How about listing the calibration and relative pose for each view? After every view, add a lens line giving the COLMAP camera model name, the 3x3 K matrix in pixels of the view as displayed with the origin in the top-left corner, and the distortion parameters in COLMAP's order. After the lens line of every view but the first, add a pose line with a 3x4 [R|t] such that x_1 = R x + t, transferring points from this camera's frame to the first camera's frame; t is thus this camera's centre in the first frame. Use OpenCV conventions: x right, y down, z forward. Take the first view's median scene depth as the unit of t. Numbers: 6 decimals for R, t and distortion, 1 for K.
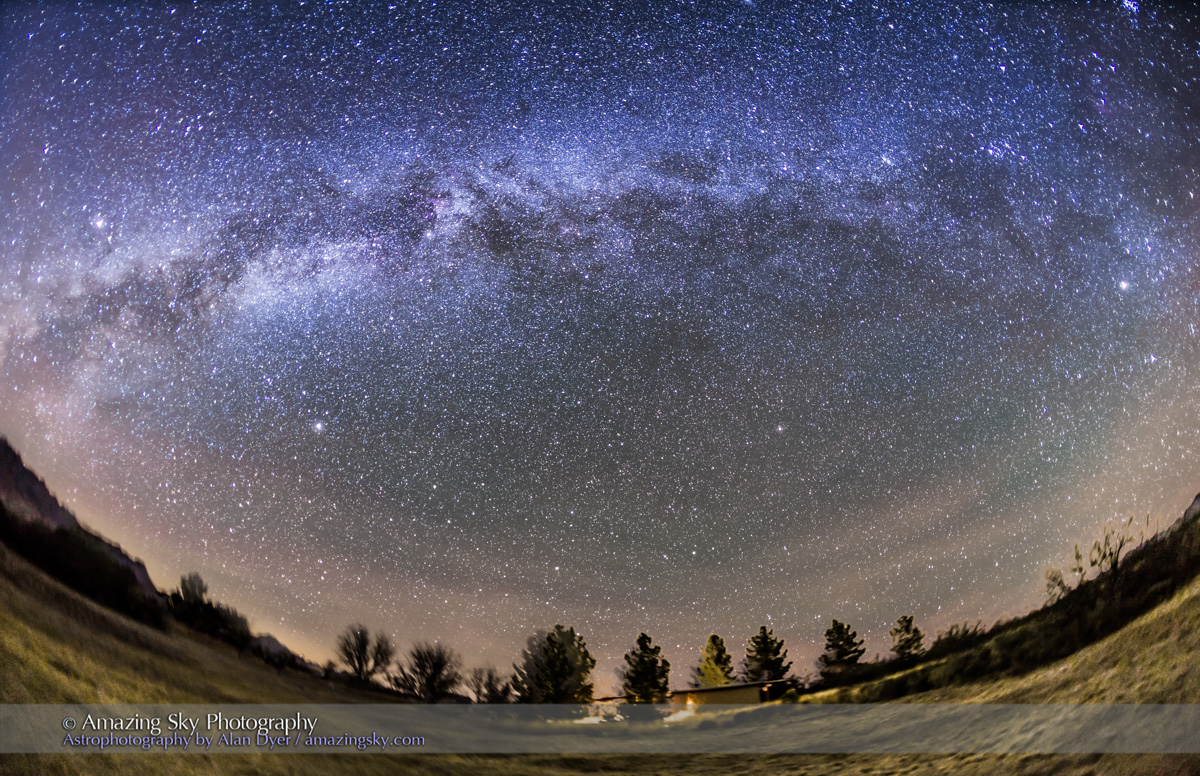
lens RADIAL K [[542.0, 0, 600.0], [0, 542.0, 388.0], [0, 0, 1]] dist [-0.000054, 0.000014]
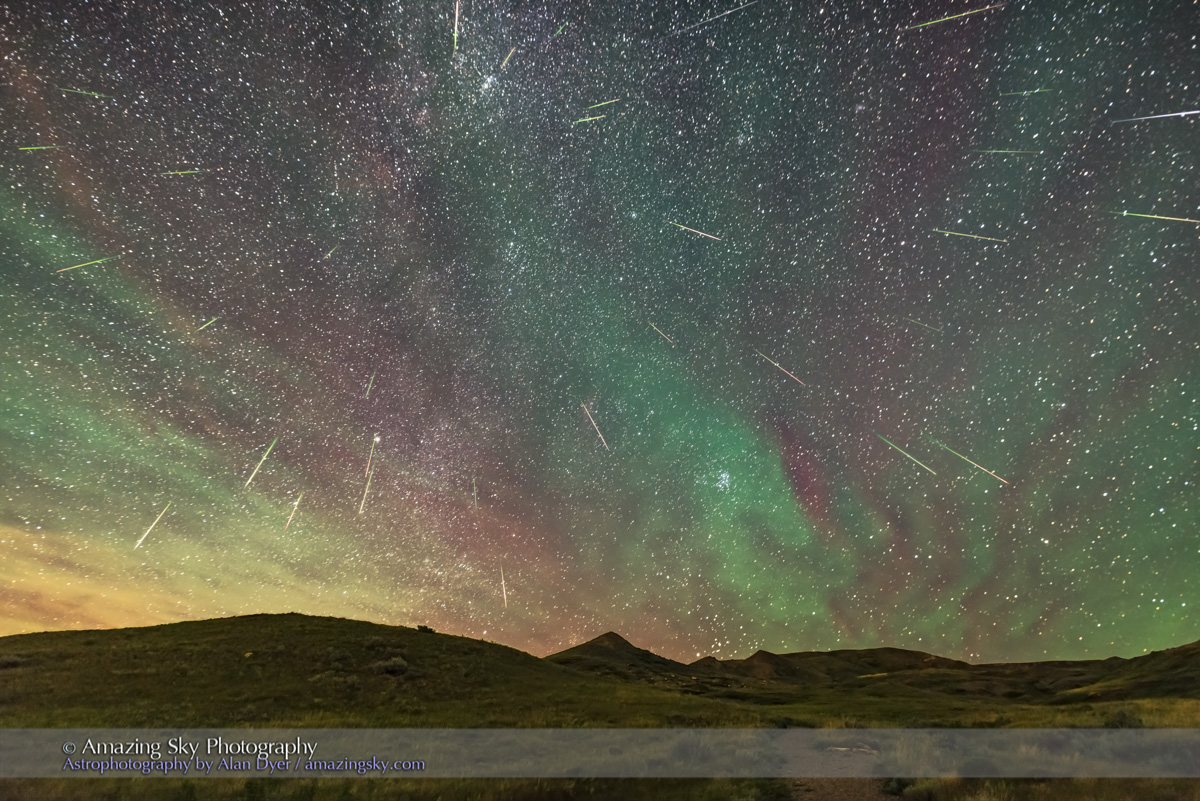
lens RADIAL K [[687.8, 0, 600.0], [0, 687.8, 400.5], [0, 0, 1]] dist [0.001584, -0.001627]
pose [[-0.273088, 0.557113, 0.784250, 0.000156], [-0.838571, 0.261629, -0.477858, 0.007864], [-0.471403, -0.788147, 0.395731, 0.244676]]
